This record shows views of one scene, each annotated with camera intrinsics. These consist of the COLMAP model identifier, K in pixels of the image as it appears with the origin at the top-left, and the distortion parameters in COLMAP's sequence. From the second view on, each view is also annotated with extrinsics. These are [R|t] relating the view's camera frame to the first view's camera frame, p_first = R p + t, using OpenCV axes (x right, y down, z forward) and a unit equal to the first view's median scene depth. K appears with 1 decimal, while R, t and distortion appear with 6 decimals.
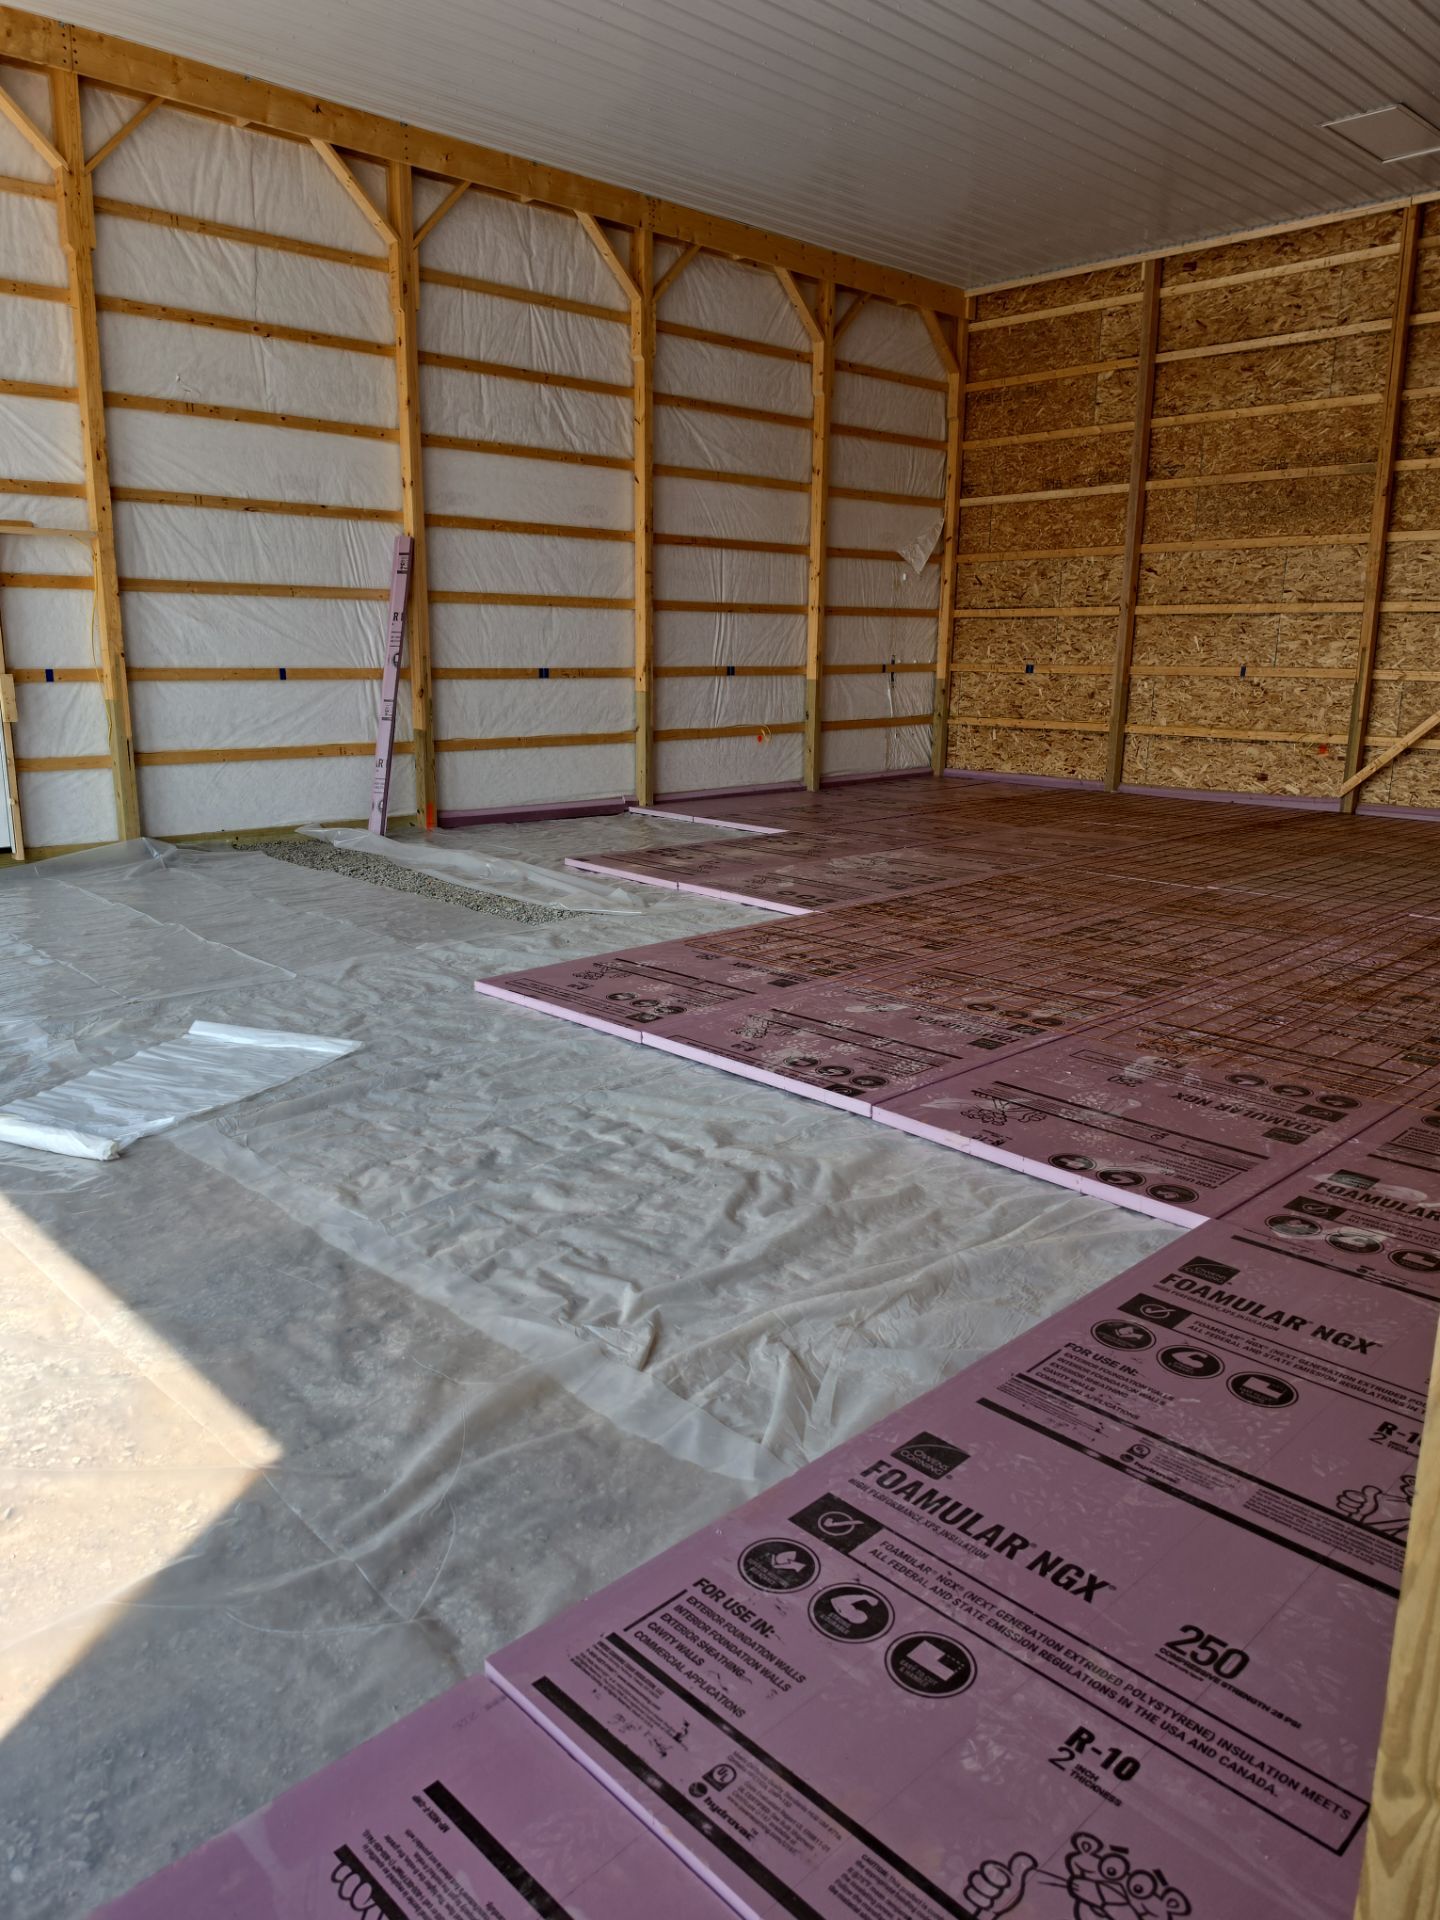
lens RADIAL K [[1345.0, 0, 701.5], [0, 1345.0, 978.2], [0, 0, 1]] dist [0.030433, -0.055864]
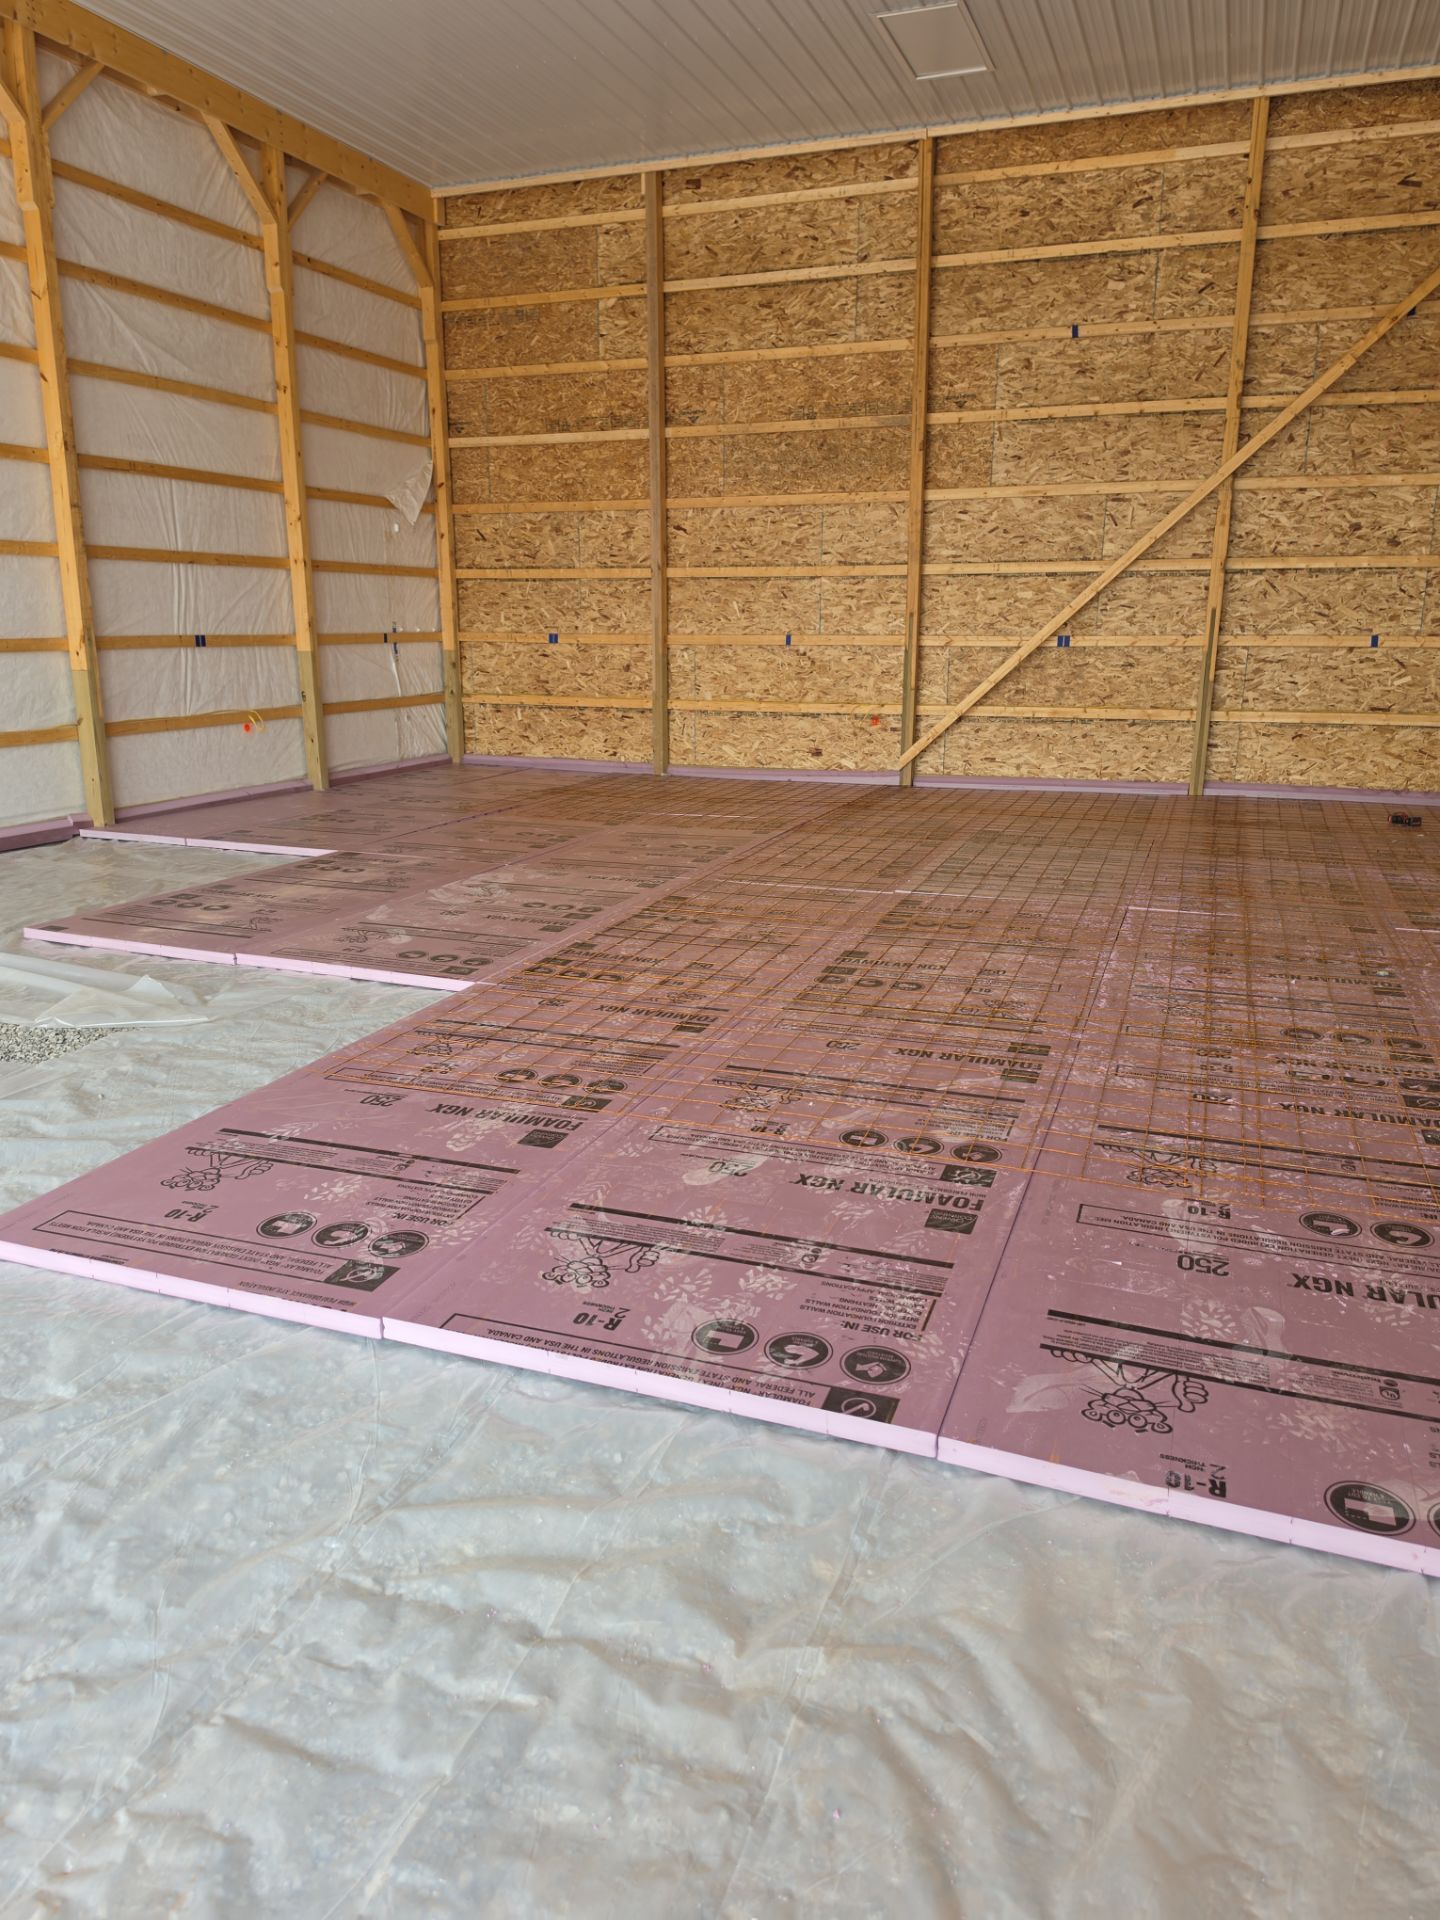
lens RADIAL K [[1345.0, 0, 725.9], [0, 1345.0, 976.2], [0, 0, 1]] dist [0.030433, -0.055864]
pose [[0.902665, -0.111343, 0.415691, -0.051490], [0.104702, 0.993746, 0.038816, -0.039570], [-0.417413, 0.008486, 0.908677, 0.189429]]
